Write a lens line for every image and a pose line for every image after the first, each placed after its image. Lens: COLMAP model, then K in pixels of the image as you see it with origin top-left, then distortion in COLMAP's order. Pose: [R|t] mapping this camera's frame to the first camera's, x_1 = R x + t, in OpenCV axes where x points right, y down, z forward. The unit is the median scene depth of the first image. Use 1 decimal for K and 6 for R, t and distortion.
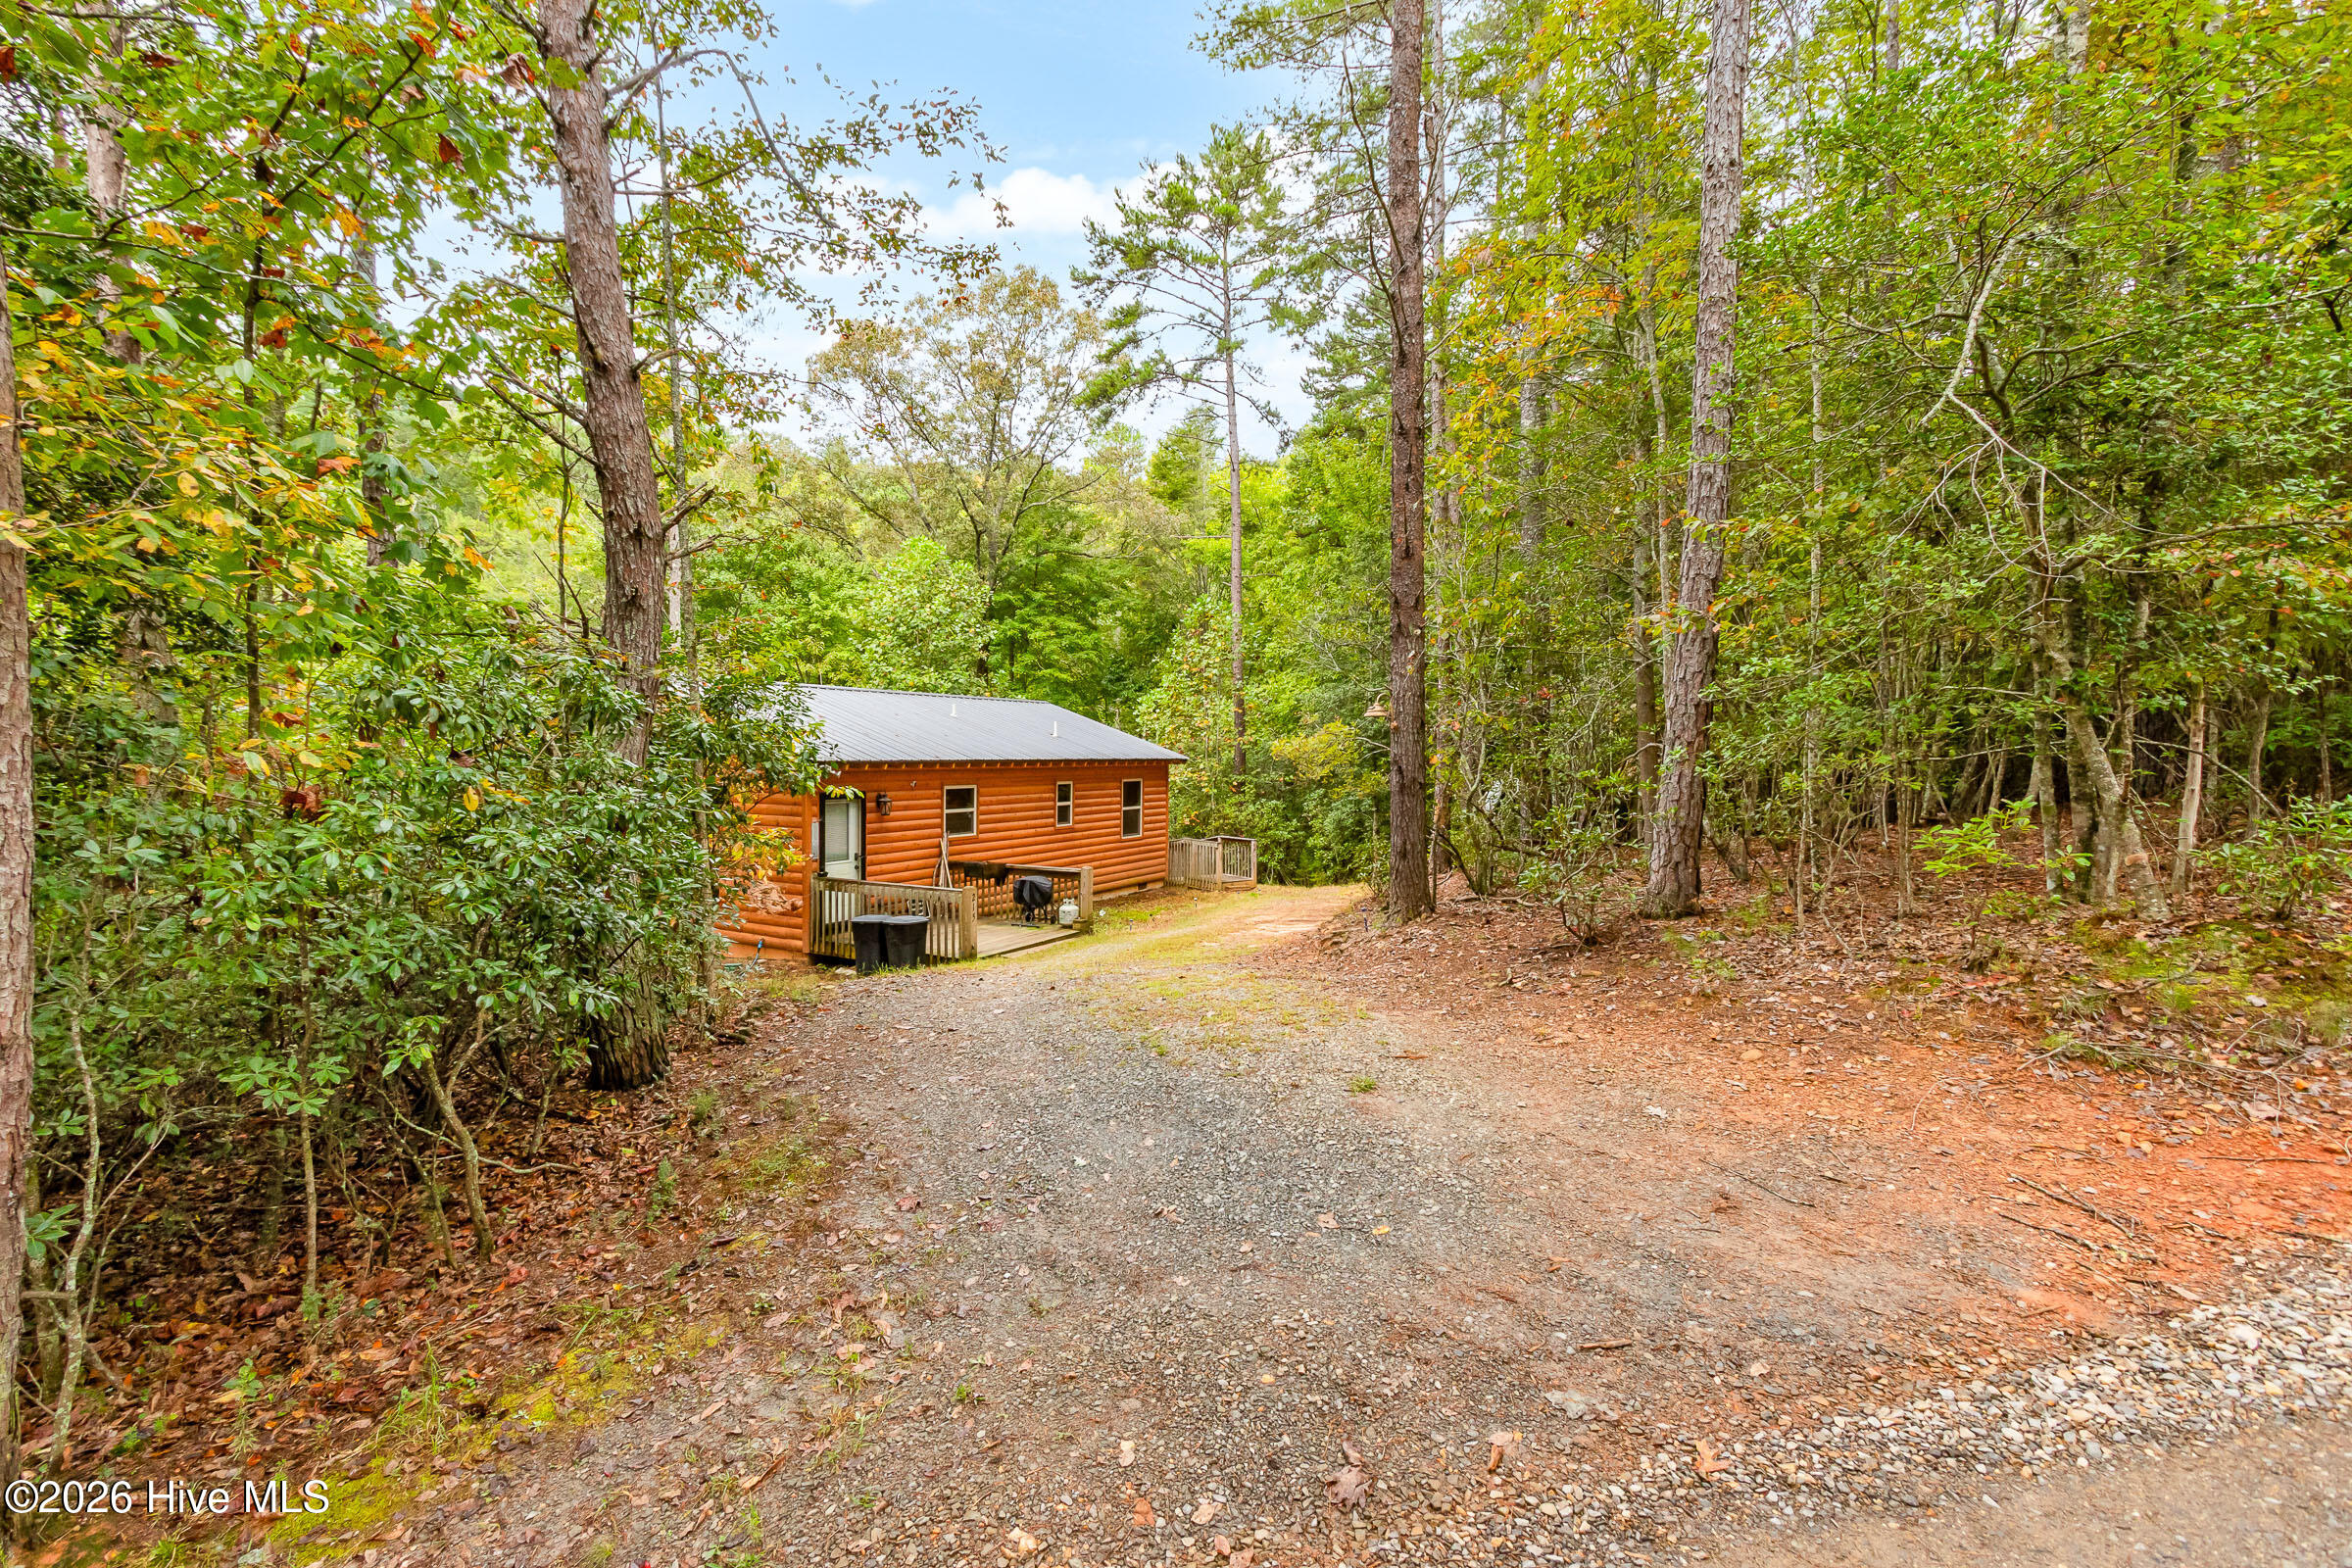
lens RADIAL K [[1127.3, 0, 1176.4], [0, 1127.3, 778.3], [0, 0, 1]] dist [0.003729, -0.000746]
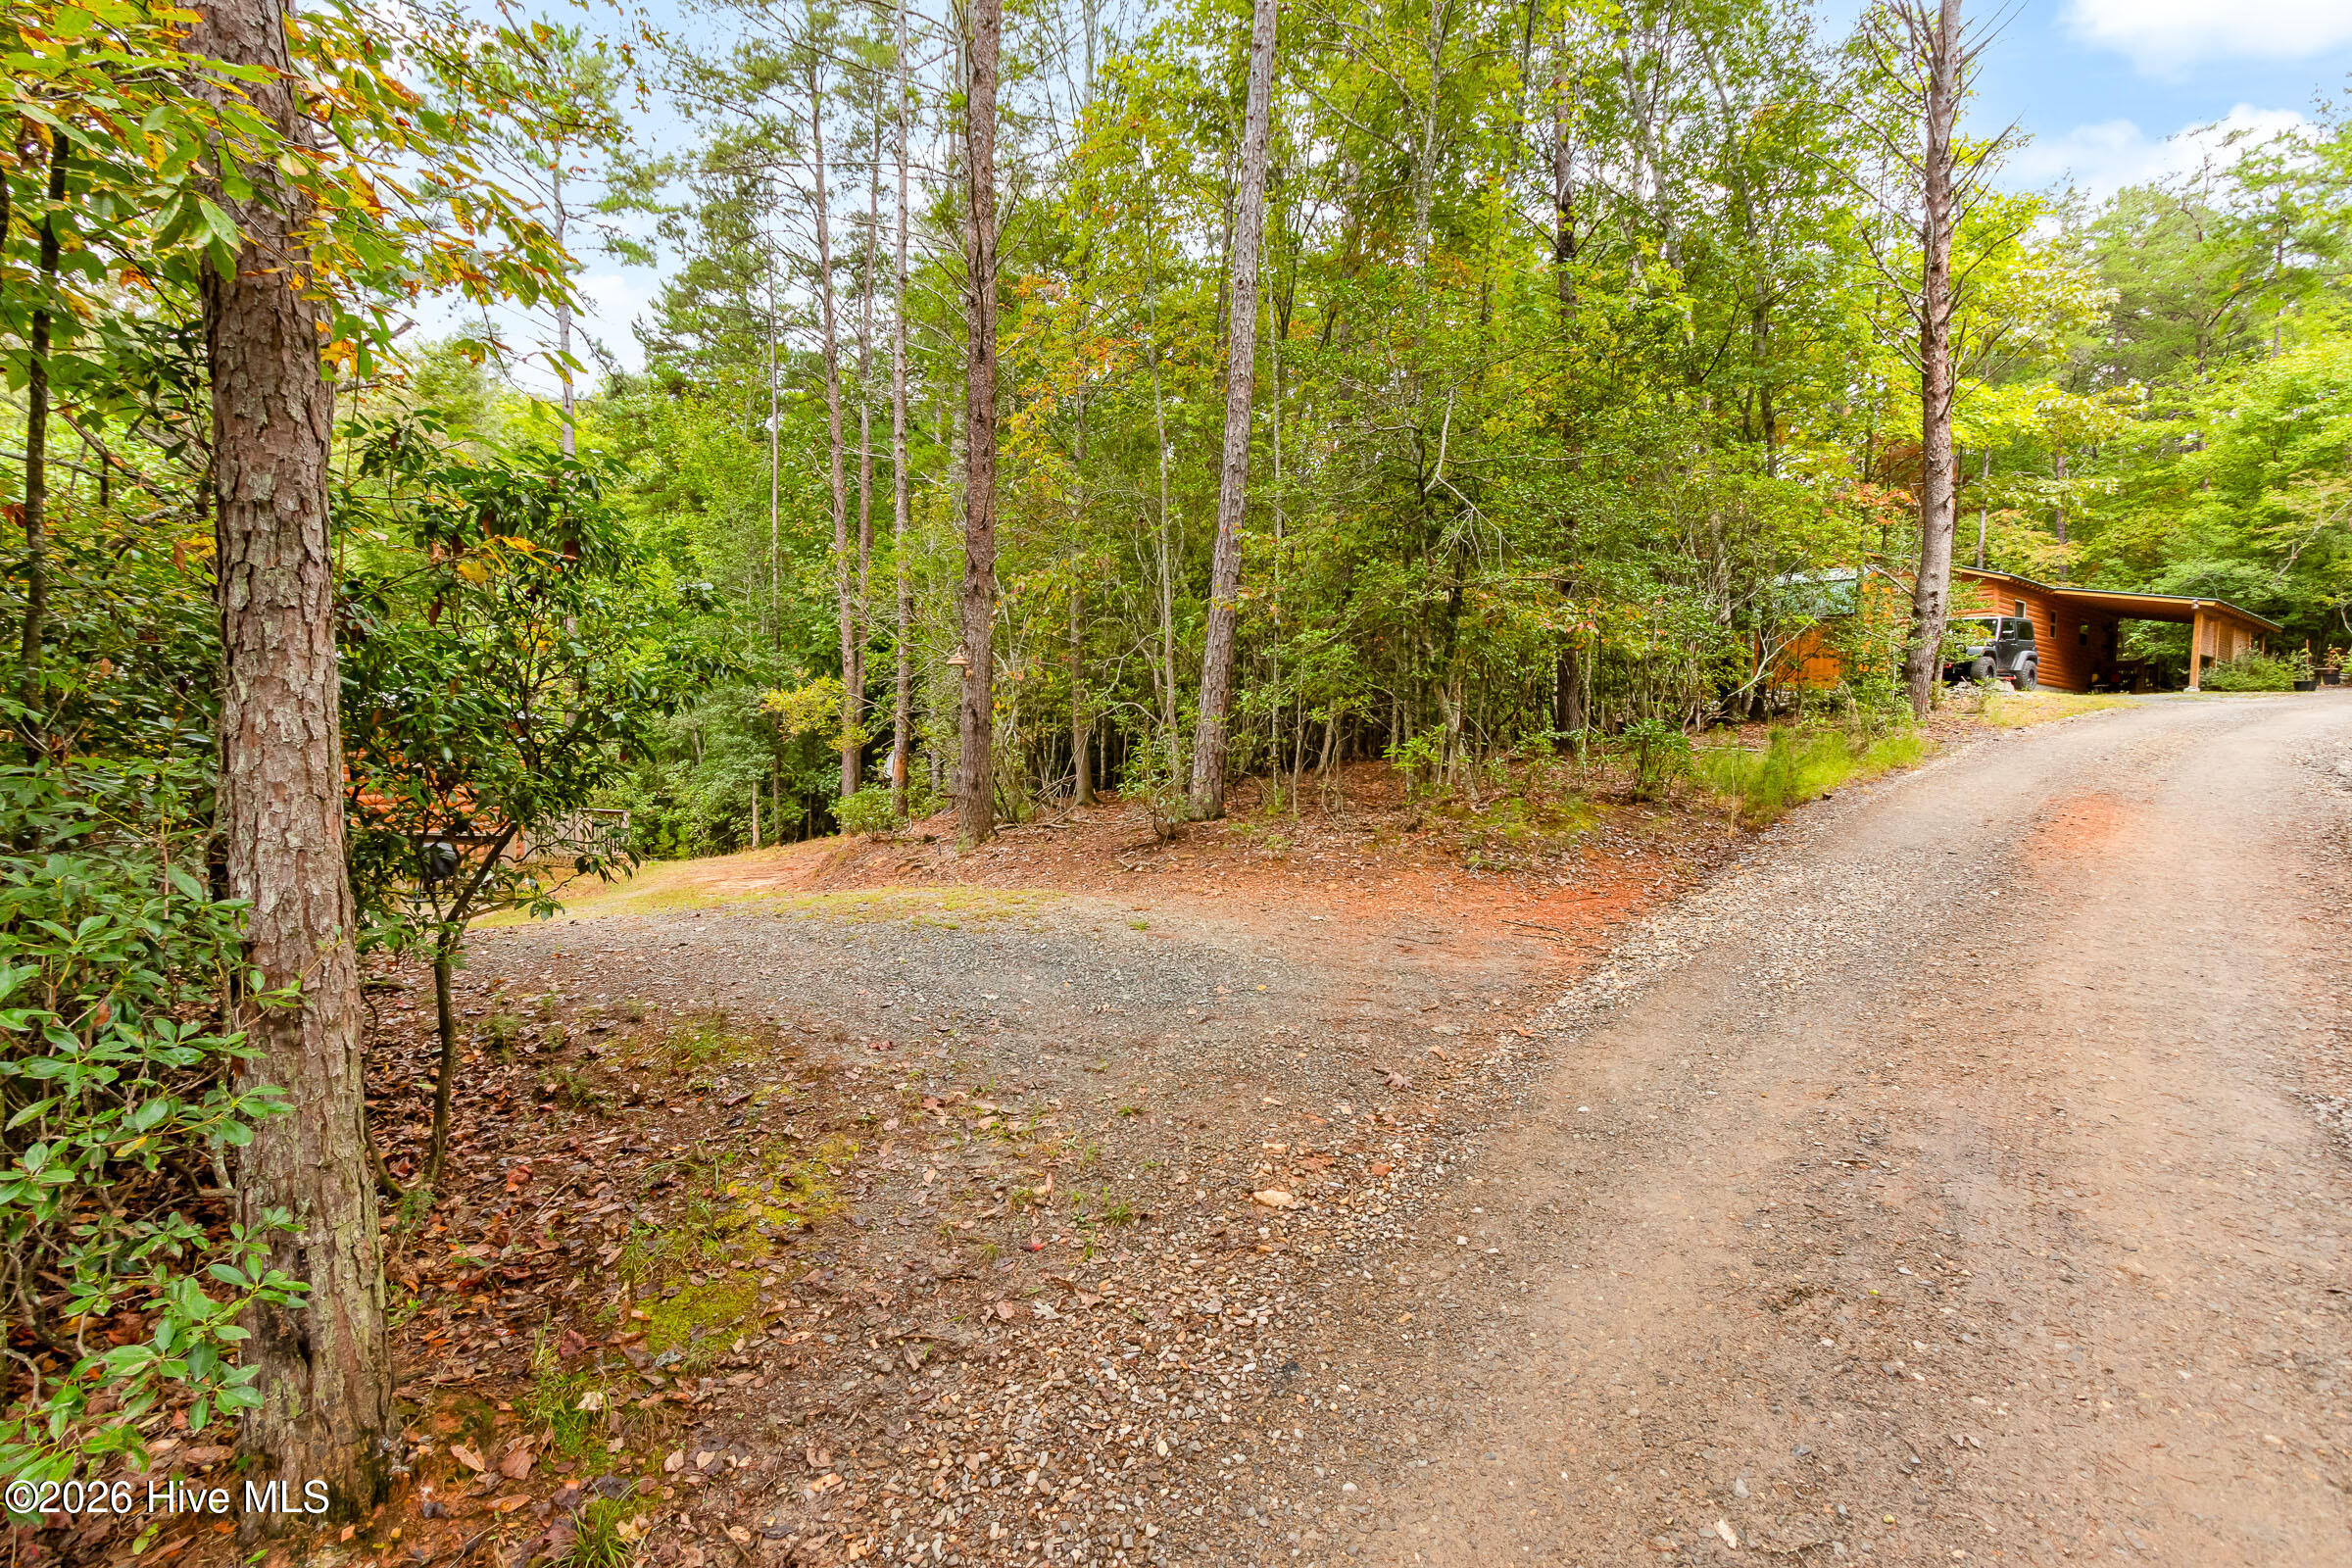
lens RADIAL K [[1127.3, 0, 1196.6], [0, 1127.3, 780.4], [0, 0, 1]] dist [0.003729, -0.000746]
pose [[0.753638, 0.001668, 0.657288, -0.597215], [-0.000349, 0.999998, -0.002137, 0.099626], [-0.657290, 0.001381, 0.753637, -0.024889]]
